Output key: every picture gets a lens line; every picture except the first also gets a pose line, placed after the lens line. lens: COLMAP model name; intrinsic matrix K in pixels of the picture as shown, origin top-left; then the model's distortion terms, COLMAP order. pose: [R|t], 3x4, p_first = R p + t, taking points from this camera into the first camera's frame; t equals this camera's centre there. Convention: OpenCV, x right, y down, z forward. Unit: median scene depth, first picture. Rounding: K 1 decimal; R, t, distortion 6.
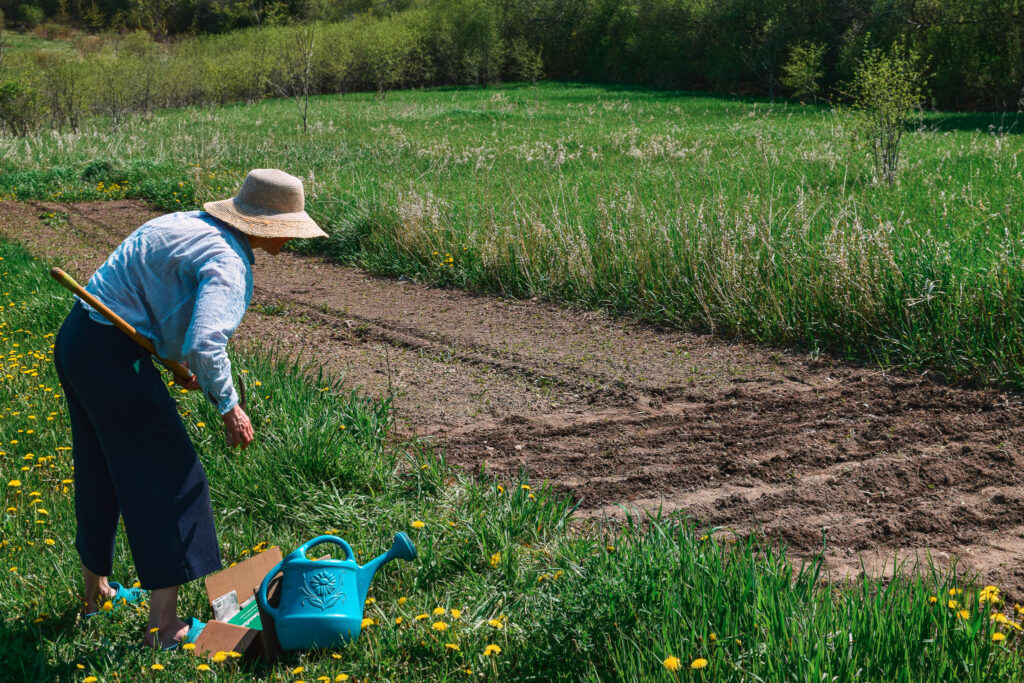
lens RADIAL K [[1526.9, 0, 513.7], [0, 1526.9, 341.2], [0, 0, 1]] dist [-0.005205, 0.000000]
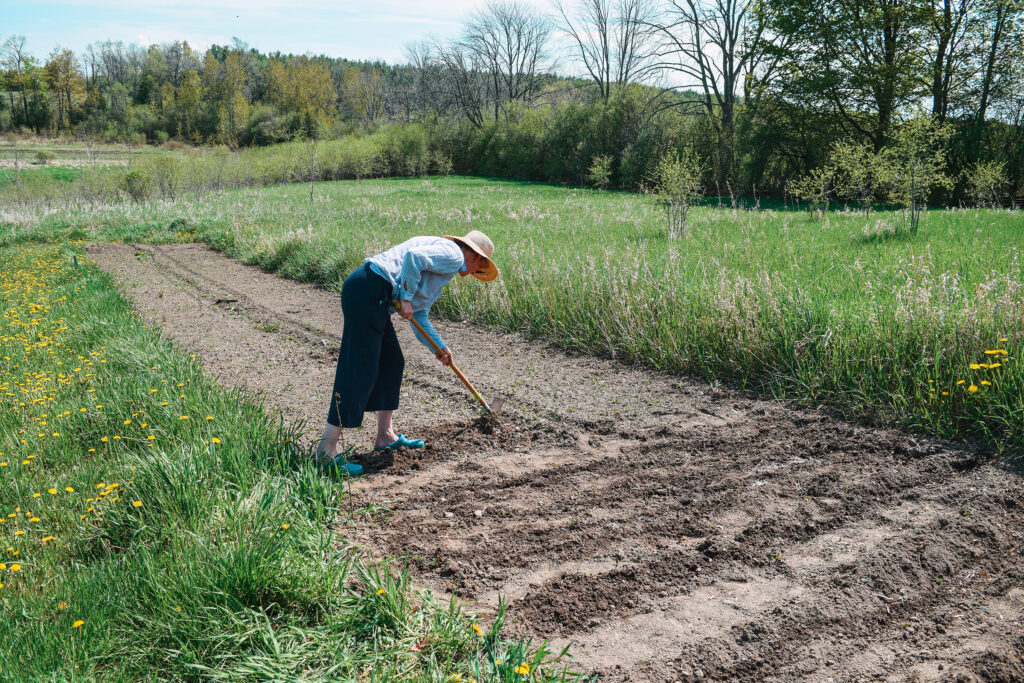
lens RADIAL K [[843.6, 0, 512.1], [0, 843.6, 336.4], [0, 0, 1]] dist [-0.084297, 0.005889]
pose [[0.995705, -0.001134, 0.092572, -0.012969], [-0.000643, 0.999816, 0.019167, -0.027709], [-0.092577, -0.019145, 0.995521, 0.240996]]
